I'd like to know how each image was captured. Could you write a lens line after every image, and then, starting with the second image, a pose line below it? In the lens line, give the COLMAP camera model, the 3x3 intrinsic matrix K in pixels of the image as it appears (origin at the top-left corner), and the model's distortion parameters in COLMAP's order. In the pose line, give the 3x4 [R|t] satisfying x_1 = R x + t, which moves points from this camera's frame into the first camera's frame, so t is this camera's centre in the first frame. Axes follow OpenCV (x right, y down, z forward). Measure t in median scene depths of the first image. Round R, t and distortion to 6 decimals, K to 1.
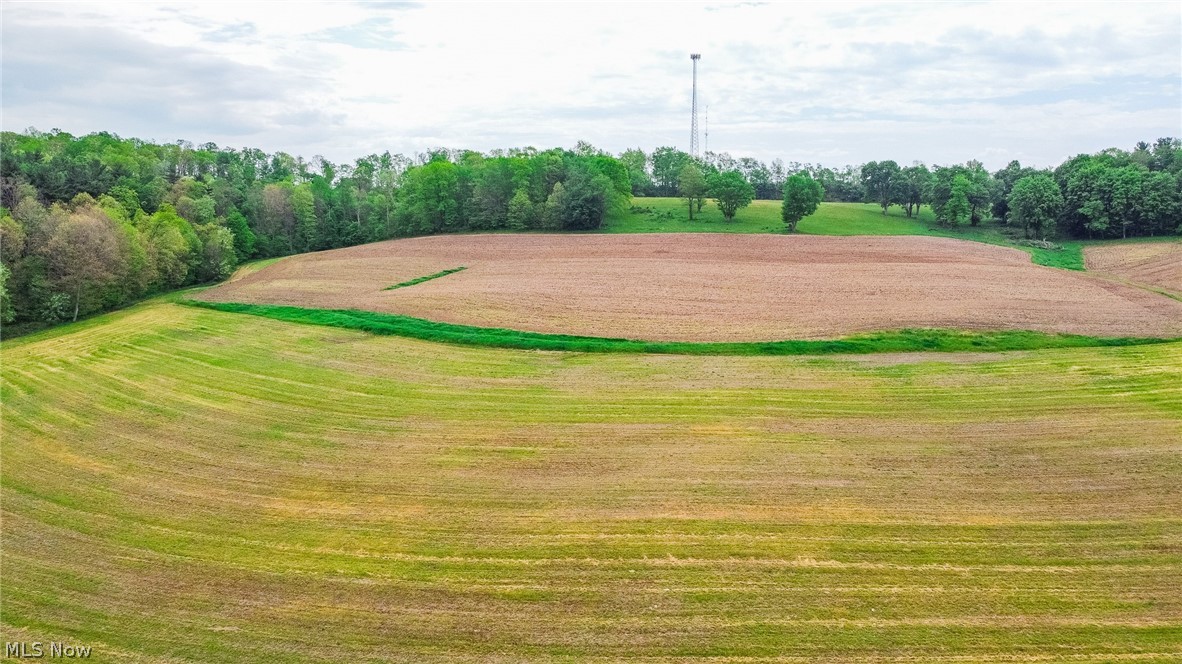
lens RADIAL K [[893.5, 0, 595.3], [0, 893.5, 330.4], [0, 0, 1]] dist [-0.000204, -0.004484]
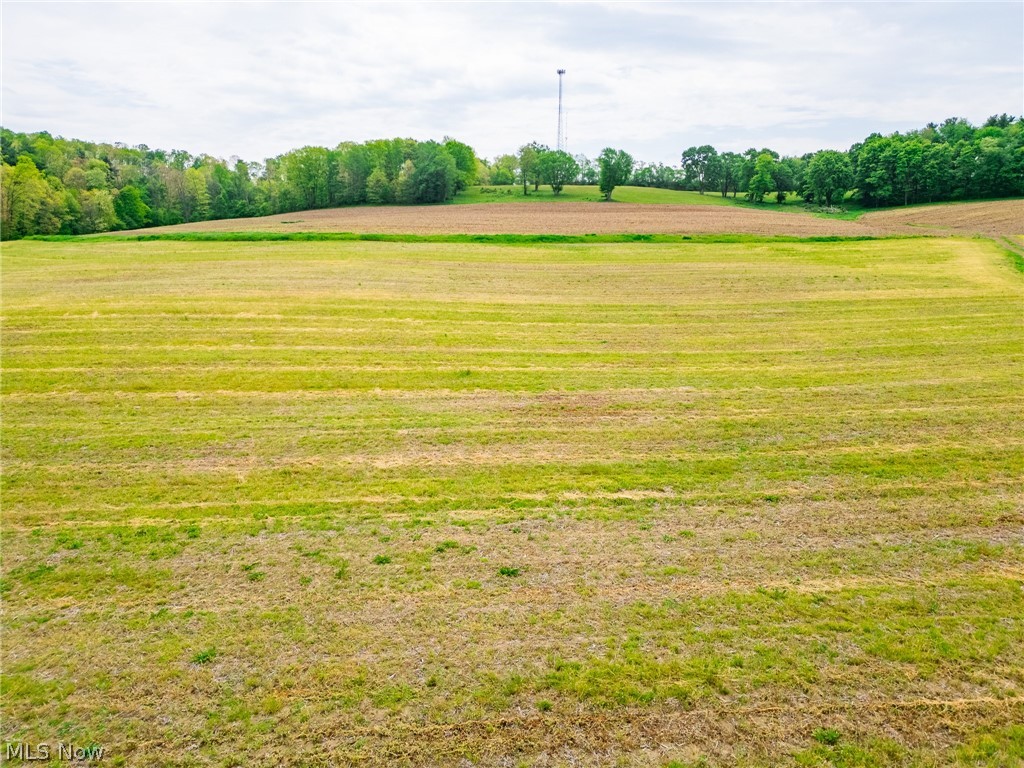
lens RADIAL K [[712.1, 0, 509.9], [0, 712.1, 382.6], [0, 0, 1]] dist [0.065478, -0.058670]
pose [[0.999843, 0.004466, -0.017157, 0.111068], [-0.003329, 0.997831, 0.065737, 0.061180], [0.017414, -0.065669, 0.997689, 0.069192]]
